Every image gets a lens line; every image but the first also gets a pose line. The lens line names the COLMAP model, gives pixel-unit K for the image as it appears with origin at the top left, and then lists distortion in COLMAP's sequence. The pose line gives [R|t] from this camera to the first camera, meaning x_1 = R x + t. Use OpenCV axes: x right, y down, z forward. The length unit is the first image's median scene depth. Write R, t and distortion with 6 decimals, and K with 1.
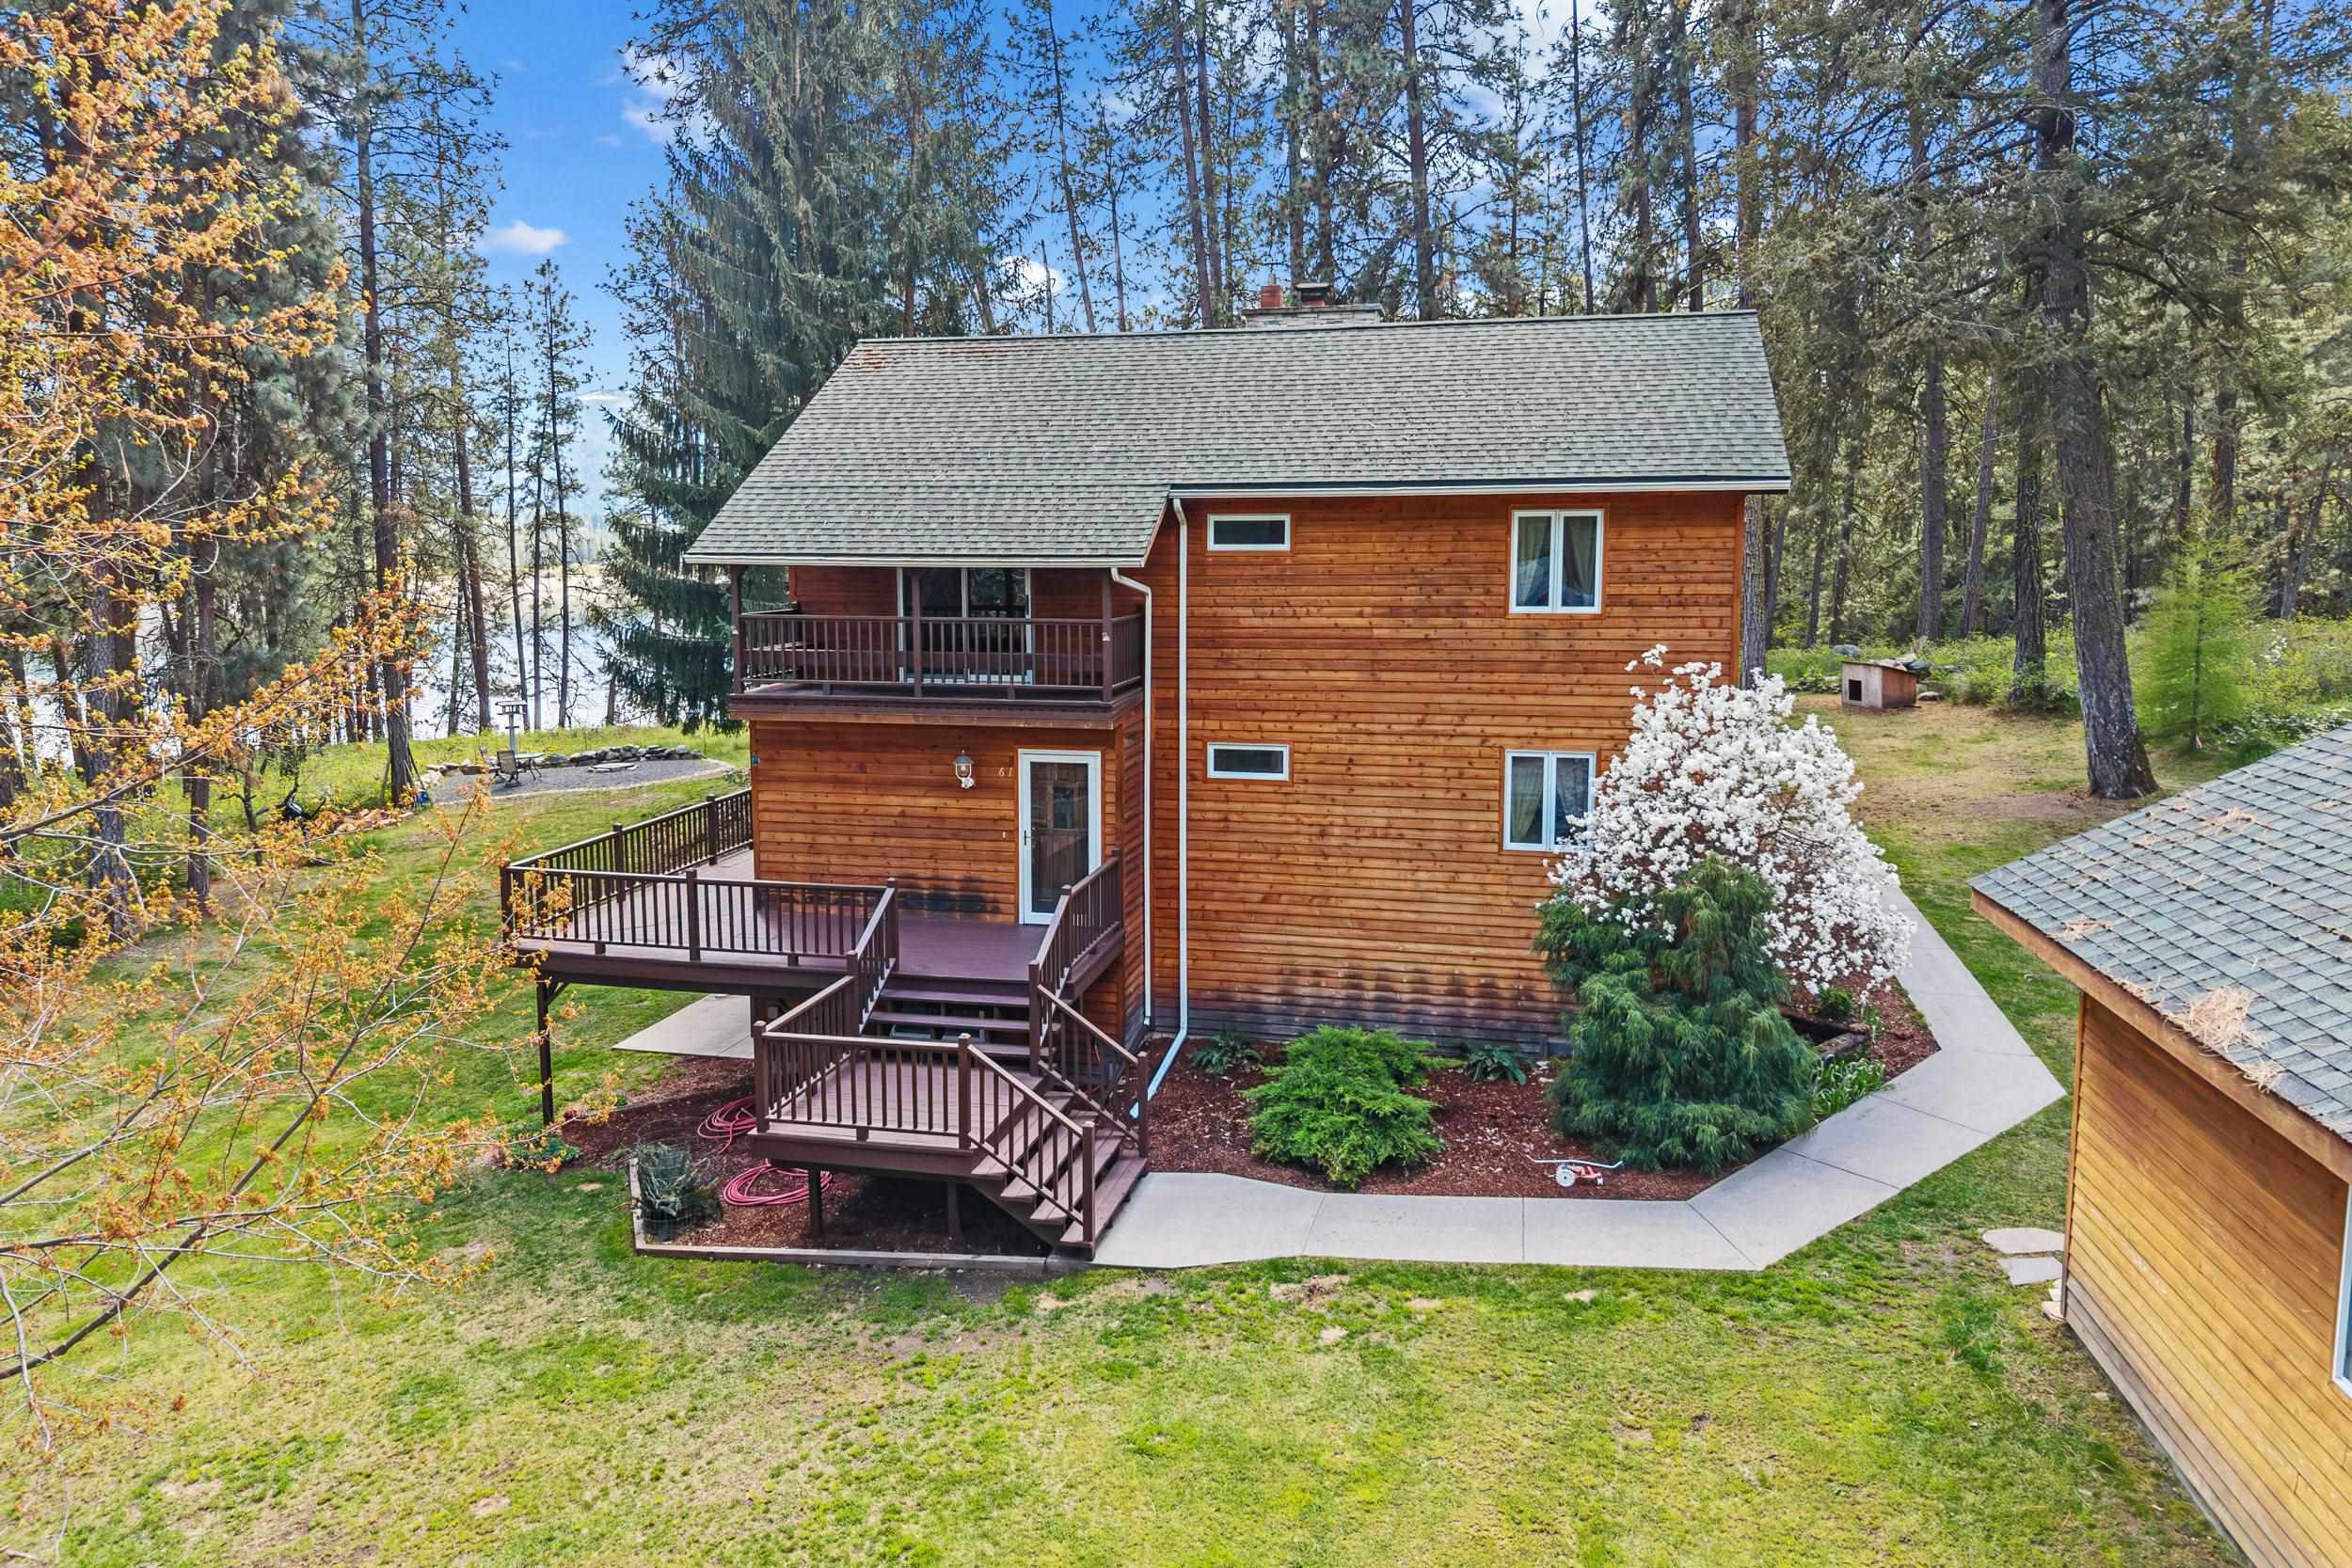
lens RADIAL K [[1486.0, 0, 1176.3], [0, 1486.0, 716.6], [0, 0, 1]] dist [0.023132, -0.001016]
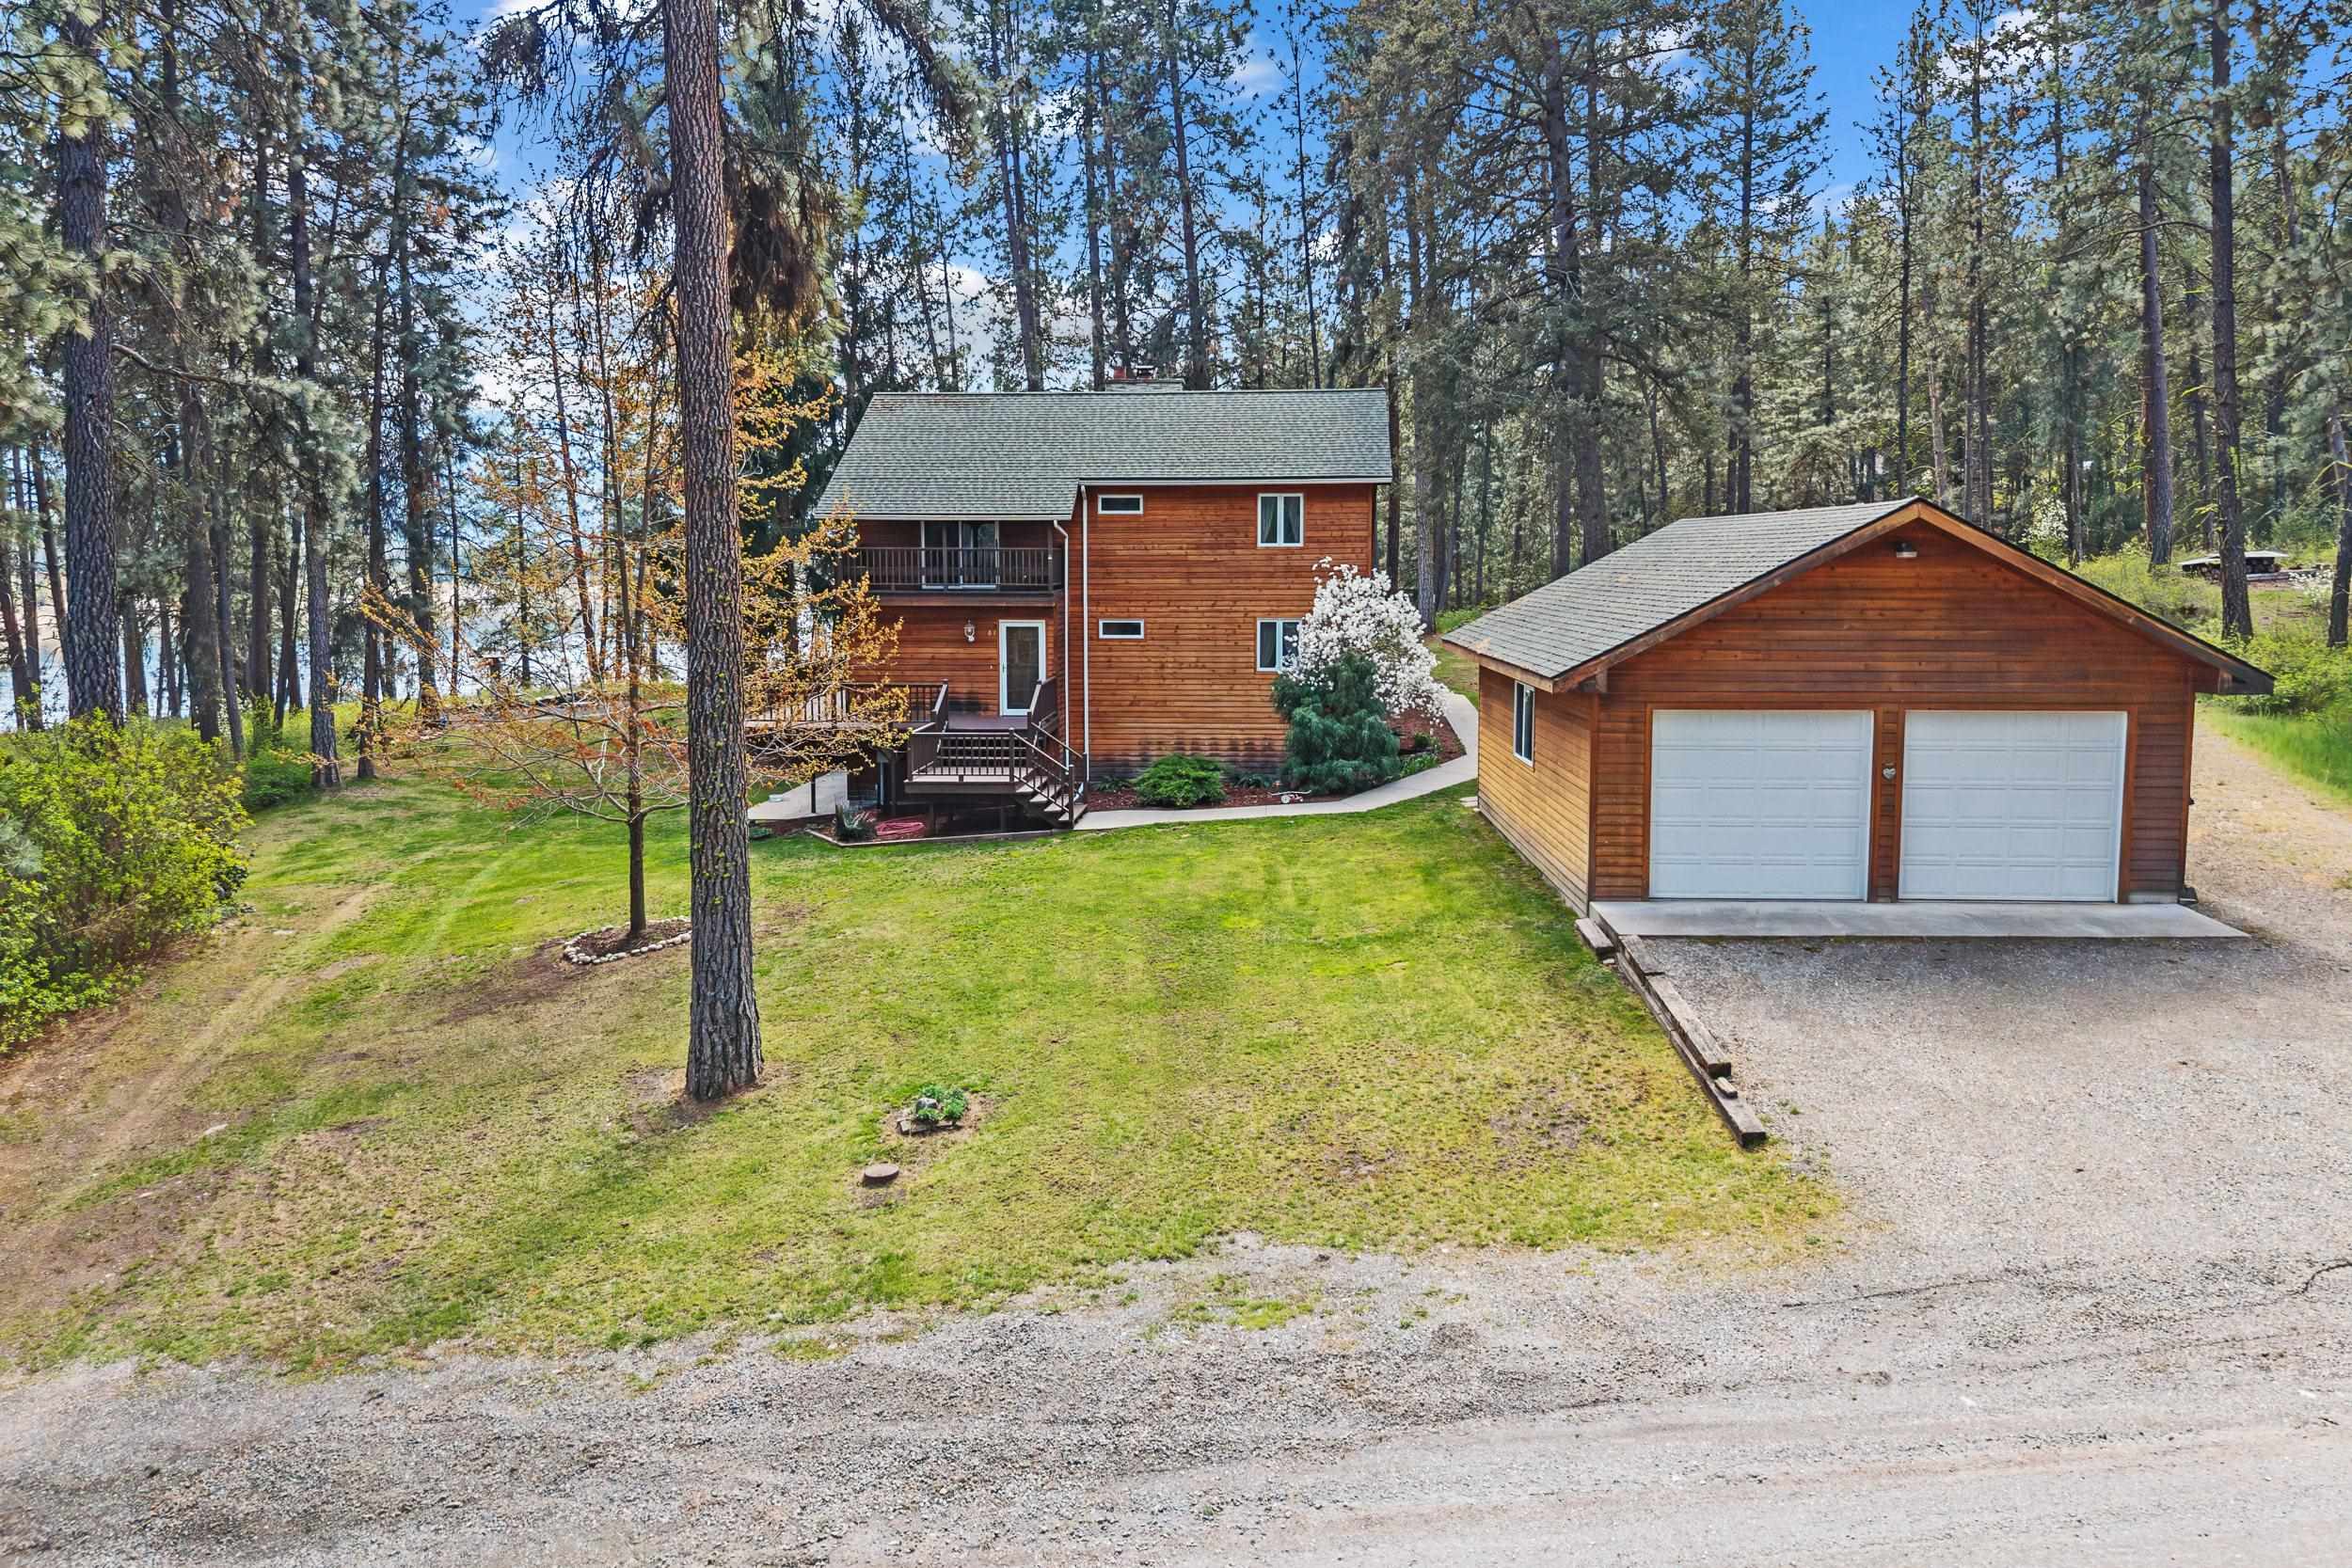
lens RADIAL K [[1486.0, 0, 1176.3], [0, 1486.0, 716.6], [0, 0, 1]] dist [0.023132, -0.001016]
pose [[0.987578, -0.013542, 0.156546, -0.181557], [0.015481, 0.999818, -0.011176, 0.167683], [-0.156366, 0.013461, 0.987607, -0.867979]]
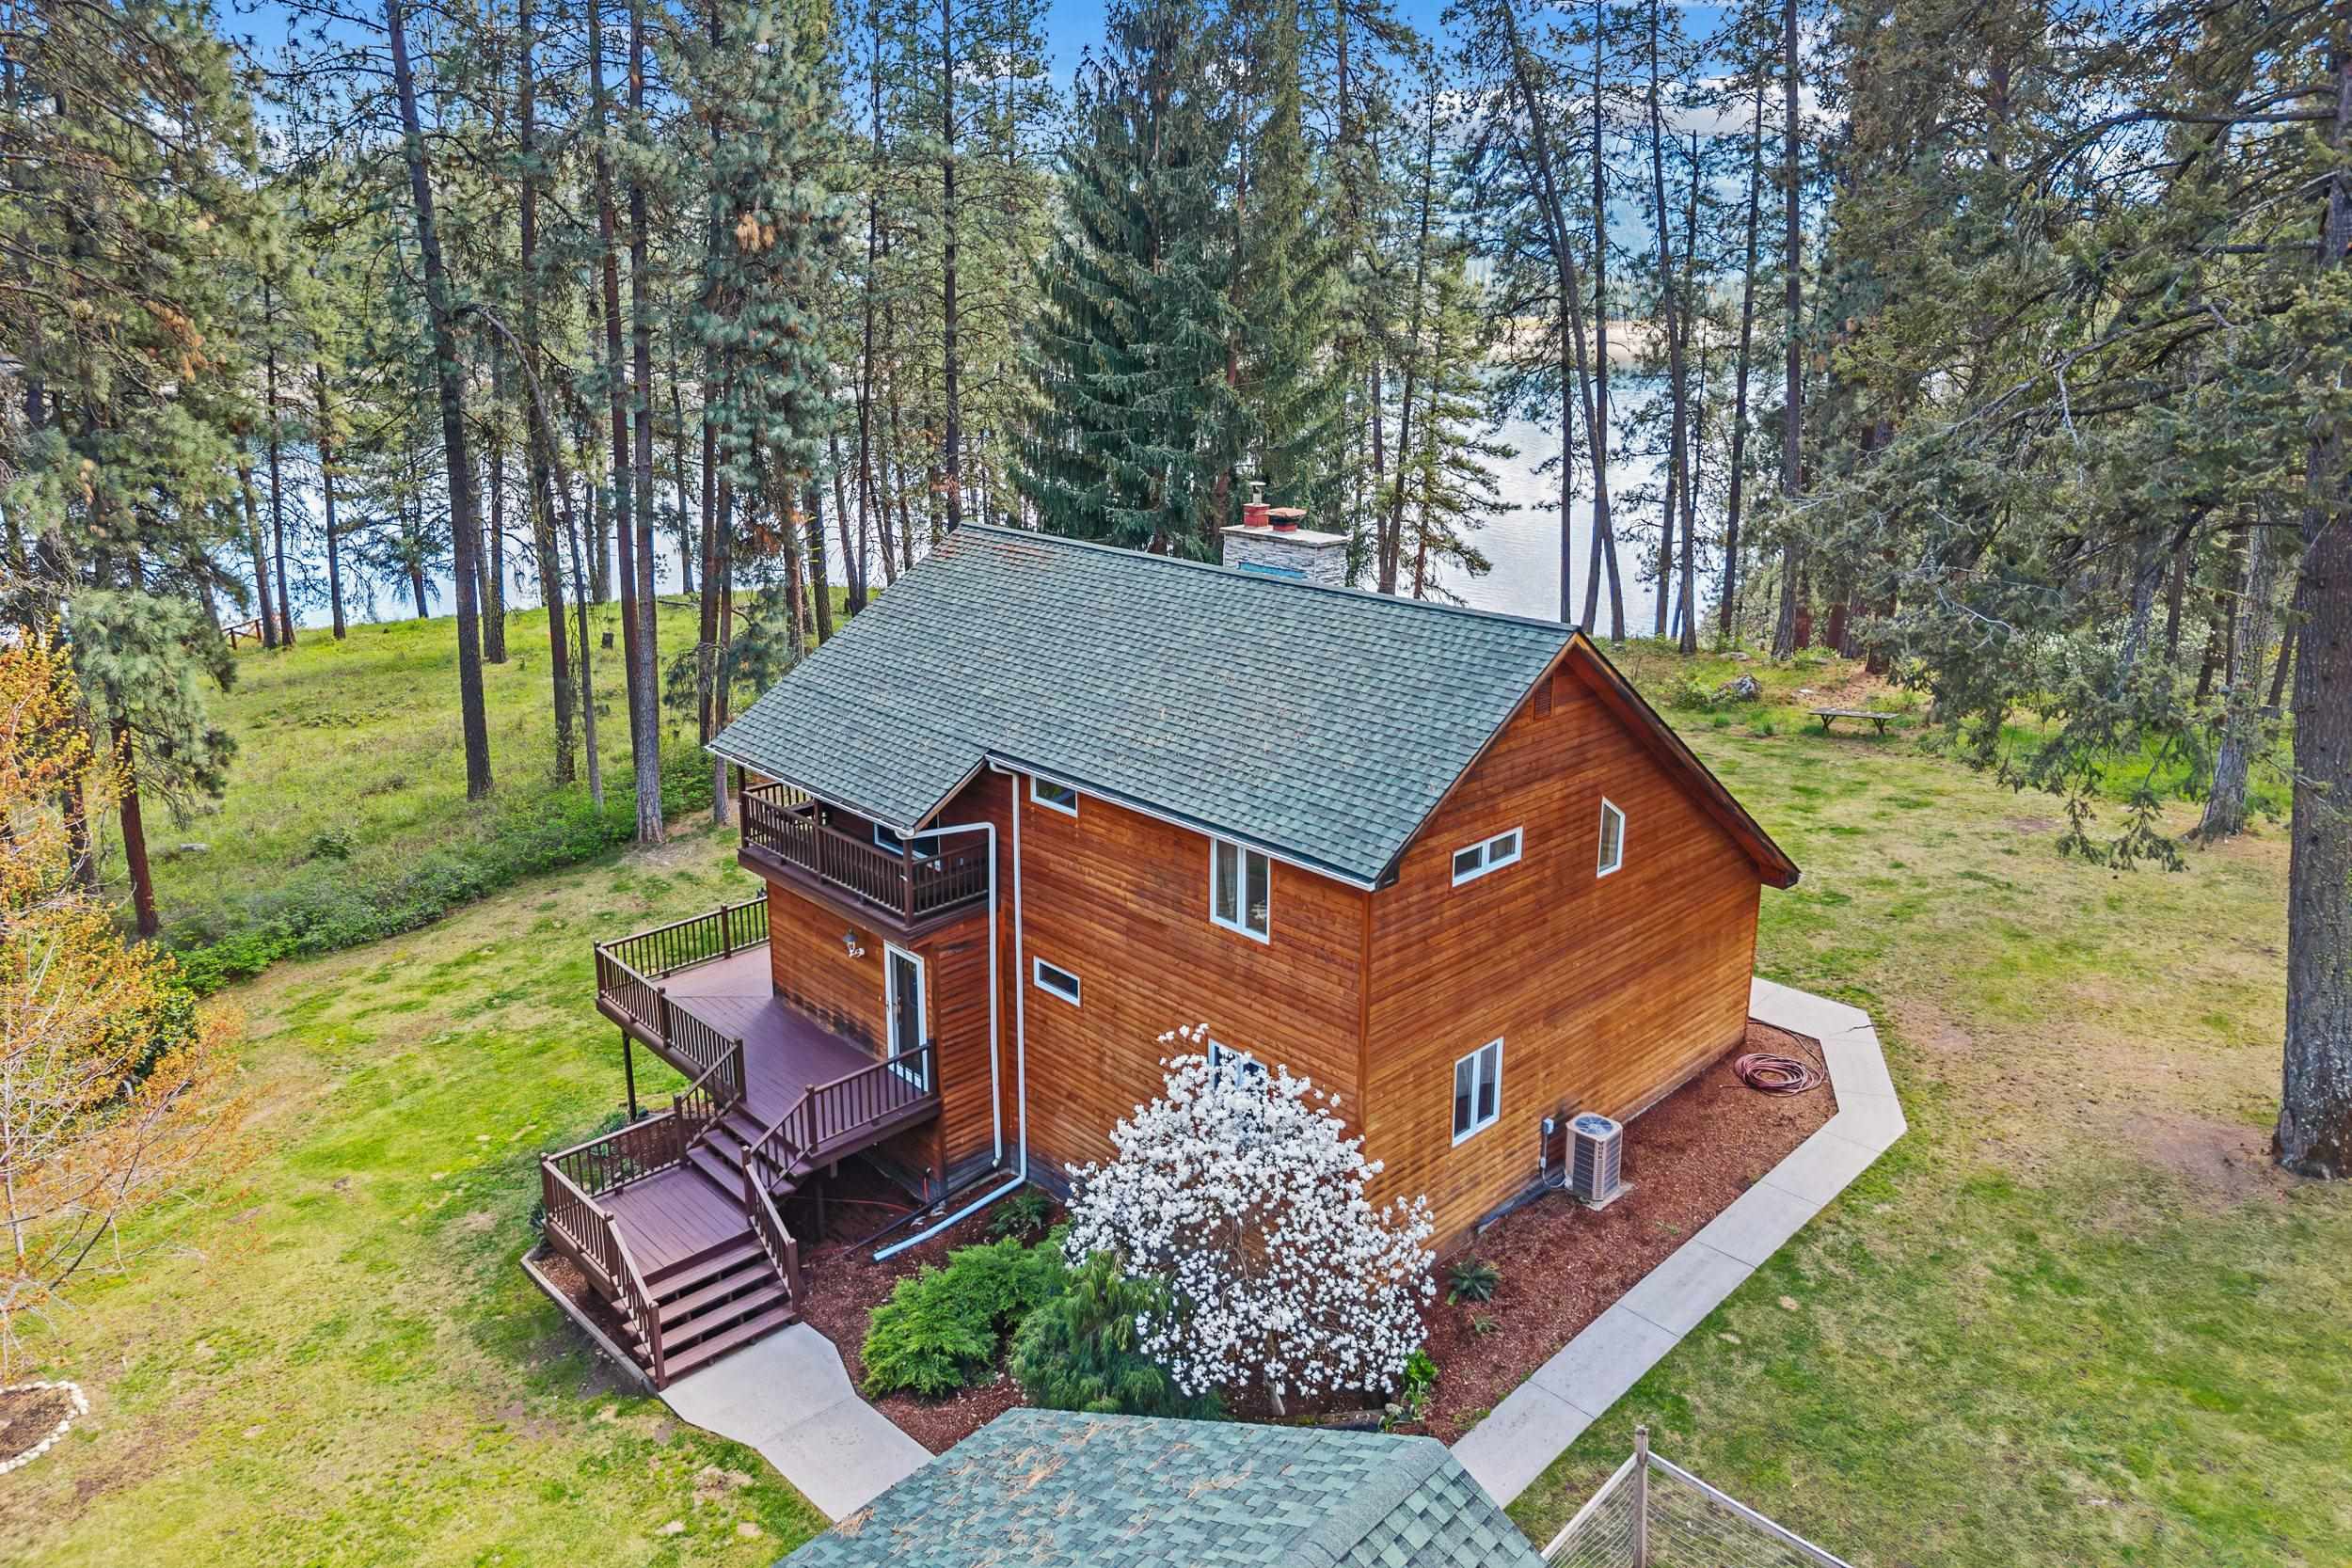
lens RADIAL K [[1486.0, 0, 1176.3], [0, 1486.0, 716.6], [0, 0, 1]] dist [0.023132, -0.001016]
pose [[0.846742, 0.139159, -0.513482, 0.722215], [-0.065556, 0.985120, 0.158875, -0.377954], [0.527950, -0.100864, 0.843265, 0.094009]]
